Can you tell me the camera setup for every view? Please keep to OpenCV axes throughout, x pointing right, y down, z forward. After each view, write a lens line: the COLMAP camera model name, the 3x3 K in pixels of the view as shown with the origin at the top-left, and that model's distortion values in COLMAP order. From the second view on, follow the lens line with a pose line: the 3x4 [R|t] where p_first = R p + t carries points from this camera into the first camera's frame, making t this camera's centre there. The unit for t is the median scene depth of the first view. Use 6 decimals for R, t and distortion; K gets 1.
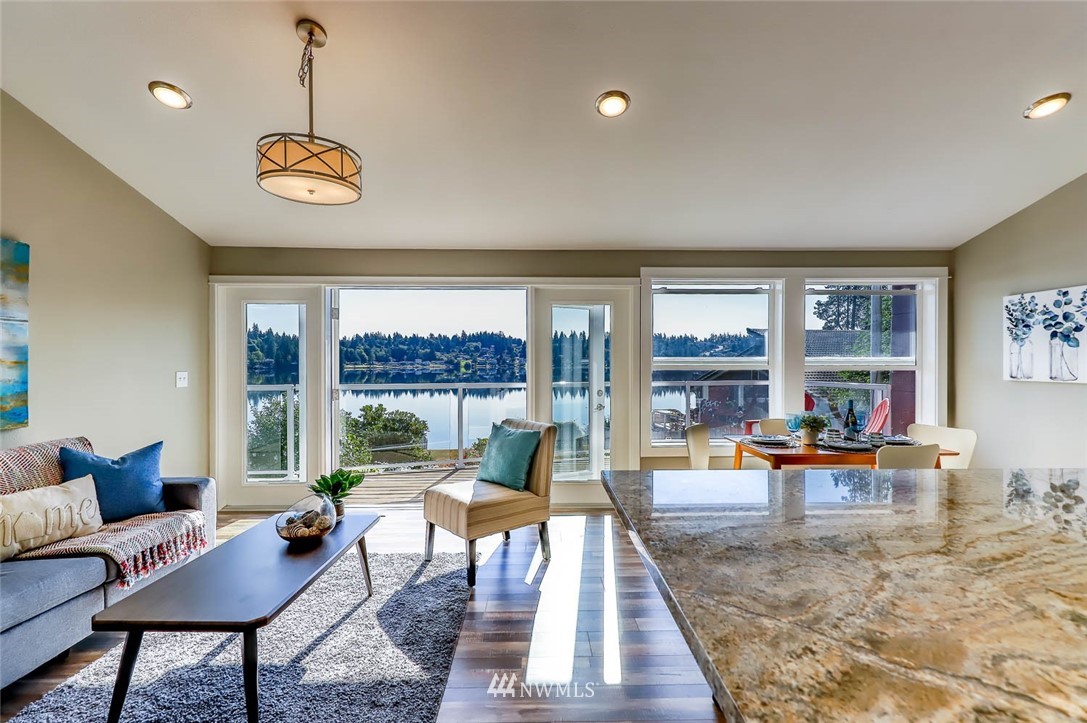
lens RADIAL K [[494.3, 0, 543.5], [0, 494.3, 361.5], [0, 0, 1]] dist [0.016645, -0.000232]
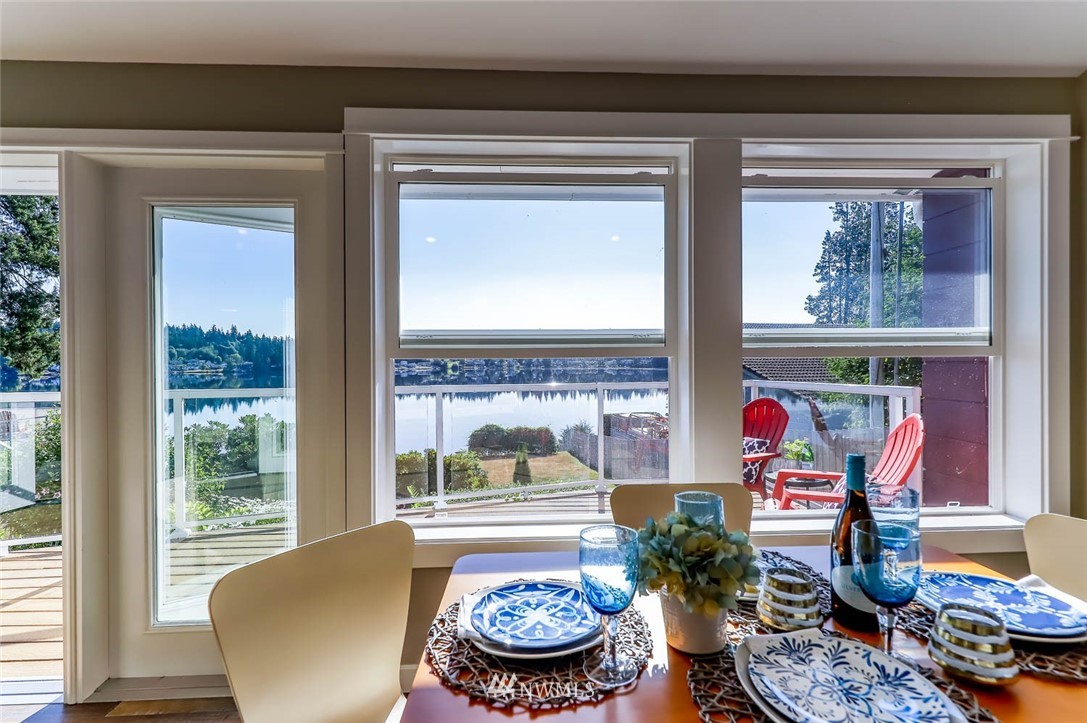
lens RADIAL K [[502.1, 0, 546.1], [0, 502.1, 365.4], [0, 0, 1]] dist [0.013933, -0.000315]
pose [[0.999752, -0.007473, 0.020973, 0.123499], [0.007355, 0.999957, 0.005706, 0.007288], [-0.021014, -0.005551, 0.999764, 0.202497]]
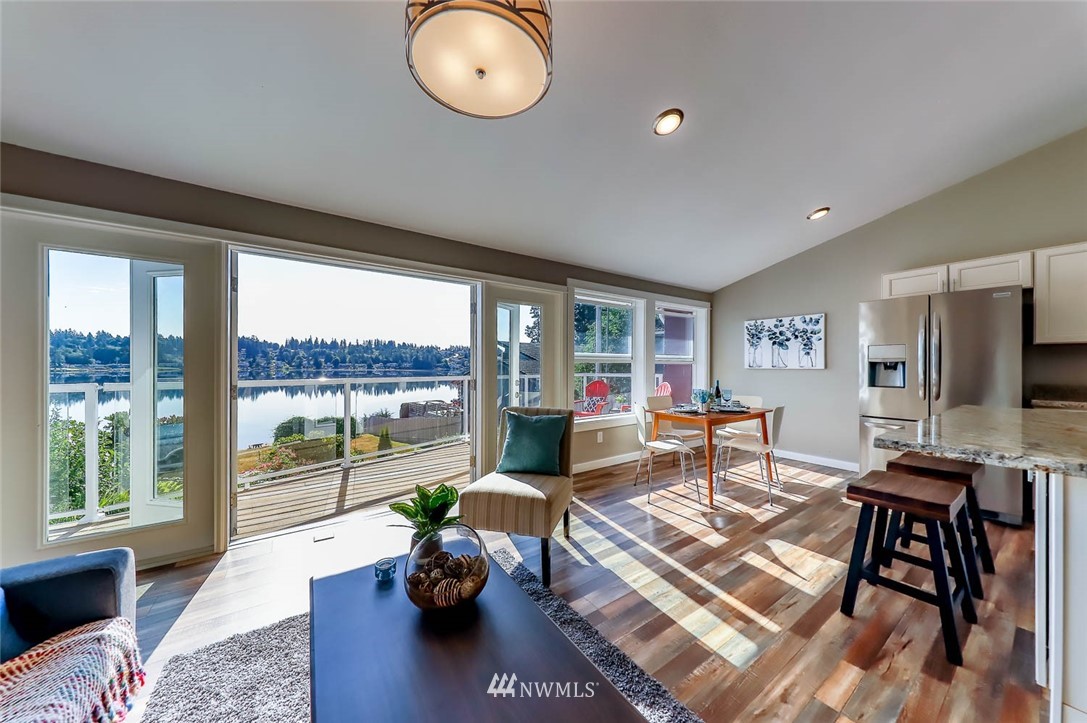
lens RADIAL K [[365.5, 0, 548.3], [0, 365.5, 366.1], [0, 0, 1]] dist [0.008039, -0.000303]
pose [[0.828682, 0.002081, 0.559716, -0.118999], [-0.003461, 0.999993, 0.001407, 0.009155], [-0.559709, -0.003103, 0.828683, 0.097949]]
